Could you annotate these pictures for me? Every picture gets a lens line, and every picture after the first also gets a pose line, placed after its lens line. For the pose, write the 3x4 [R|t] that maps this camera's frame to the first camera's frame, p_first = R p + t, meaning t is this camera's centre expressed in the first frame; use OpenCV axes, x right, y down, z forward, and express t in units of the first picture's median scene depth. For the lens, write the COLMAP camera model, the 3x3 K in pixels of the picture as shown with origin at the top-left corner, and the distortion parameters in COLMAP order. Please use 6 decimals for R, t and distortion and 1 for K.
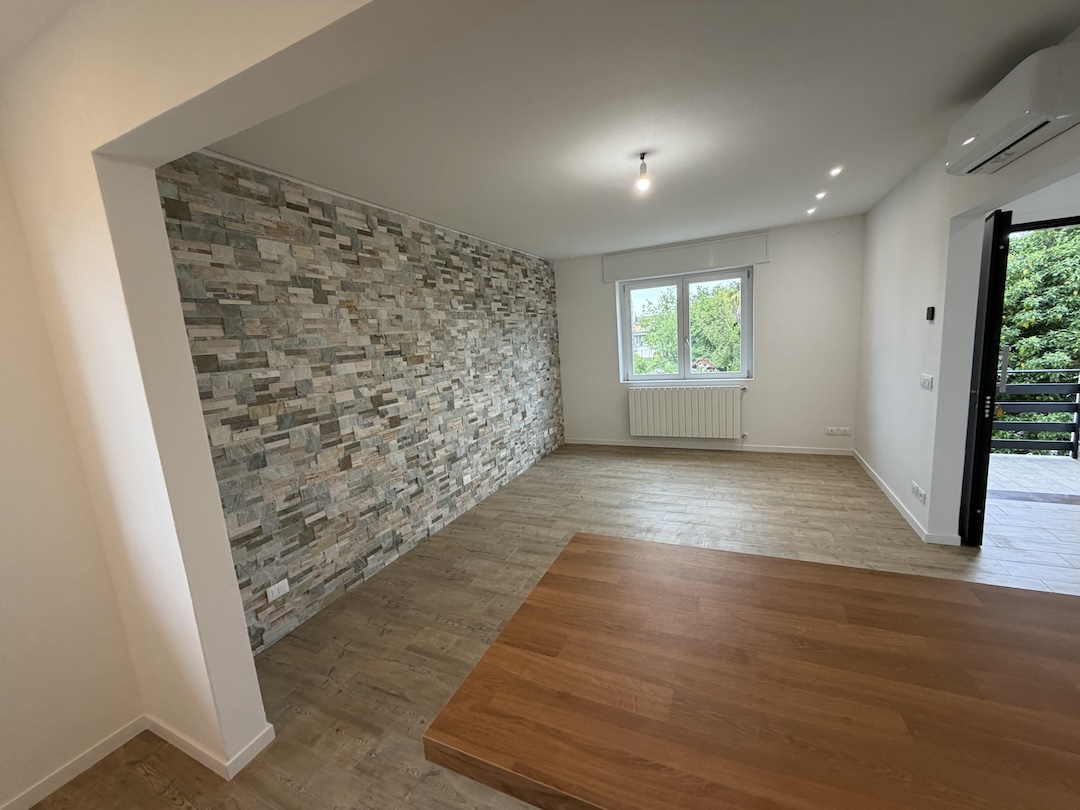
lens RADIAL K [[428.6, 0, 536.8], [0, 428.6, 404.3], [0, 0, 1]] dist [0.000349, -0.000568]
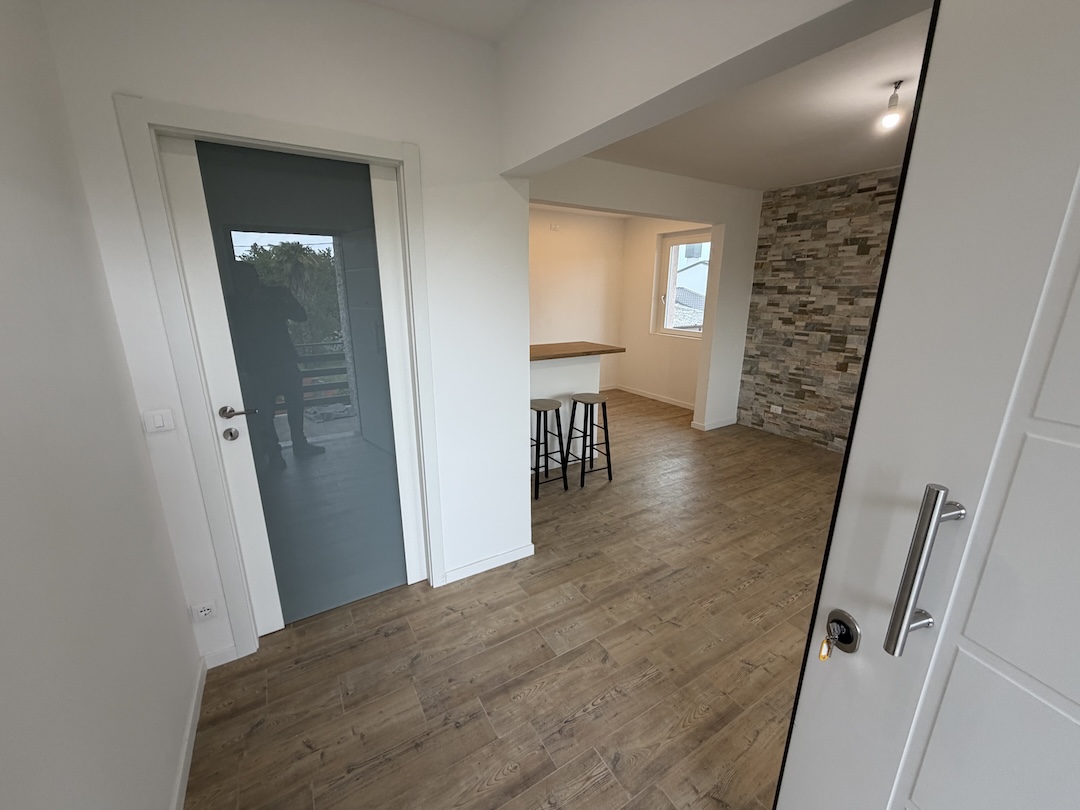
lens RADIAL K [[428.6, 0, 536.7], [0, 428.6, 403.4], [0, 0, 1]] dist [0.000349, -0.000568]
pose [[-0.554398, 0.286097, -0.781531, 1.173961], [-0.090321, 0.912827, 0.398232, -0.213066], [0.827336, 0.291368, -0.480229, 0.779048]]
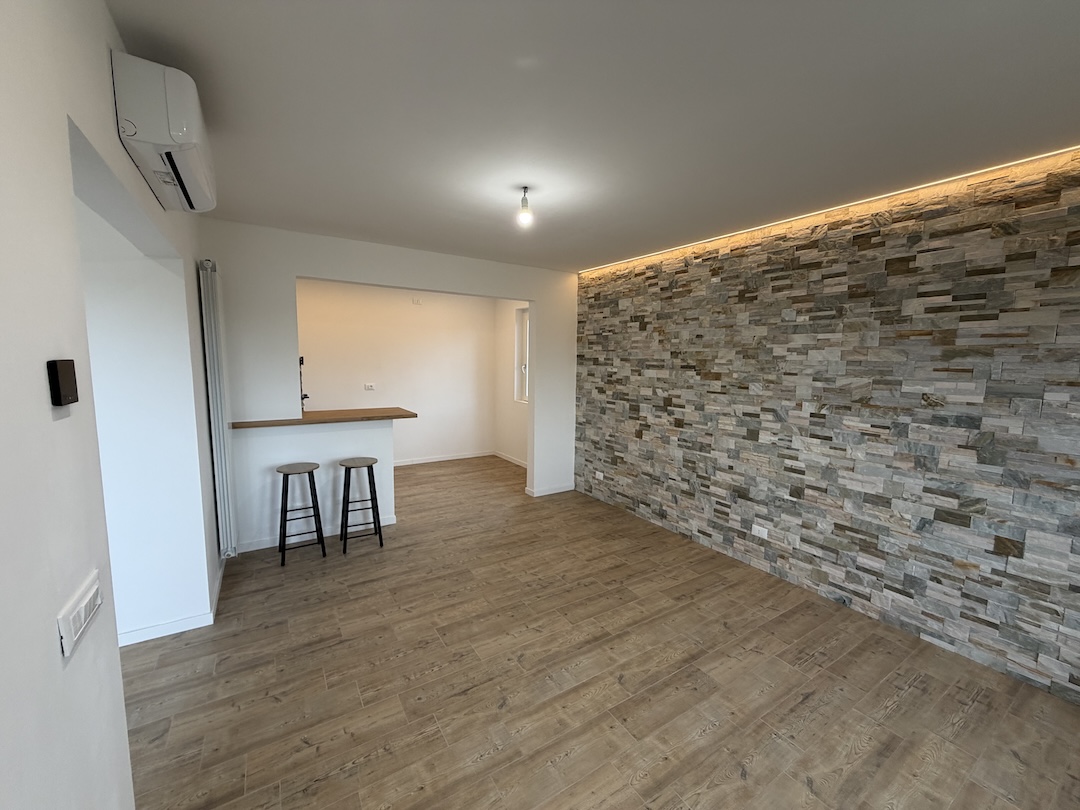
lens RADIAL K [[428.6, 0, 537.6], [0, 428.6, 404.2], [0, 0, 1]] dist [0.000349, -0.000568]
pose [[-0.529915, 0.155534, -0.833666, 0.893326], [-0.108556, 0.962510, 0.248575, -0.272401], [0.841074, 0.222223, -0.493164, 1.268998]]
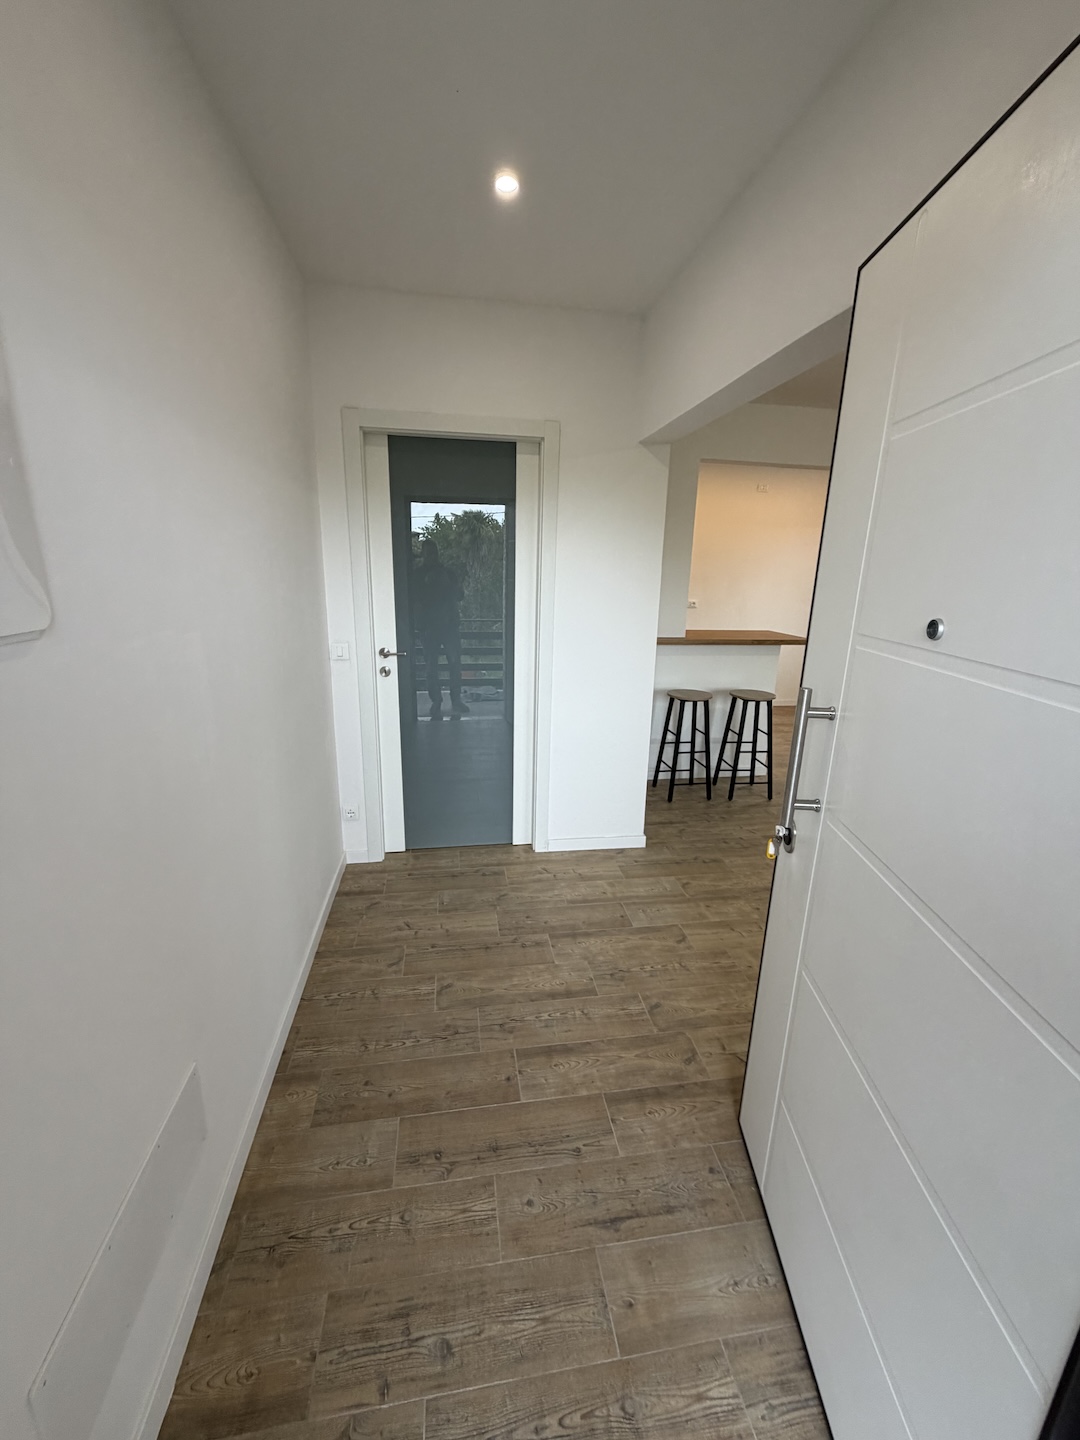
lens RADIAL K [[571.5, 0, 539.9], [0, 571.5, 715.3], [0, 0, 1]] dist [0.000349, -0.000568]
pose [[-0.827509, 0.194805, -0.526573, 1.255966], [-0.049042, 0.909214, 0.413431, -0.239847], [0.559306, 0.367942, -0.742829, 1.024993]]
